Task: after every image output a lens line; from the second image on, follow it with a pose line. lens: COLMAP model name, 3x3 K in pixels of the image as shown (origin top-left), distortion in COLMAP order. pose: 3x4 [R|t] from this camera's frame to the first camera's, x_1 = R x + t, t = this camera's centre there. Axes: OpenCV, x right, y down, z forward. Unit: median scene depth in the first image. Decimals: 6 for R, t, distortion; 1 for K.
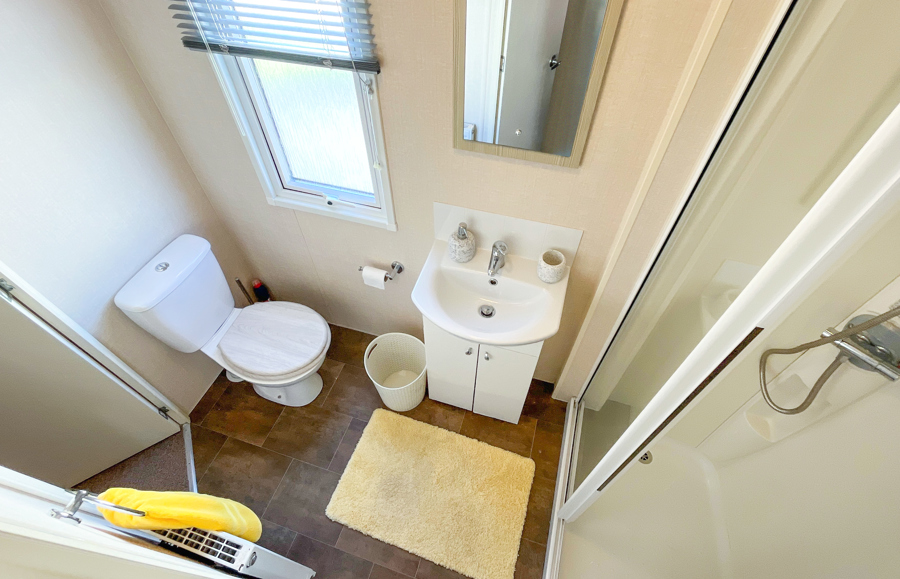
lens RADIAL K [[415.5, 0, 449.2], [0, 415.5, 290.2], [0, 0, 1]] dist [0.003545, 0.000620]
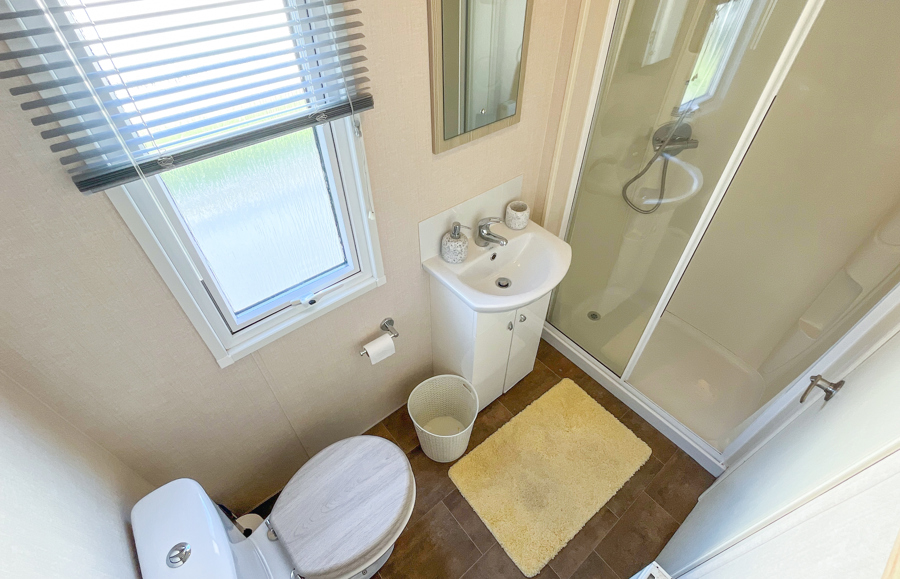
lens RADIAL K [[415.5, 0, 452.3], [0, 415.5, 289.2], [0, 0, 1]] dist [0.003545, 0.000620]
pose [[0.547889, -0.587464, 0.595570, -0.575320], [0.643695, 0.750760, 0.148381, -0.165757], [-0.534299, 0.302069, 0.789480, 0.211122]]
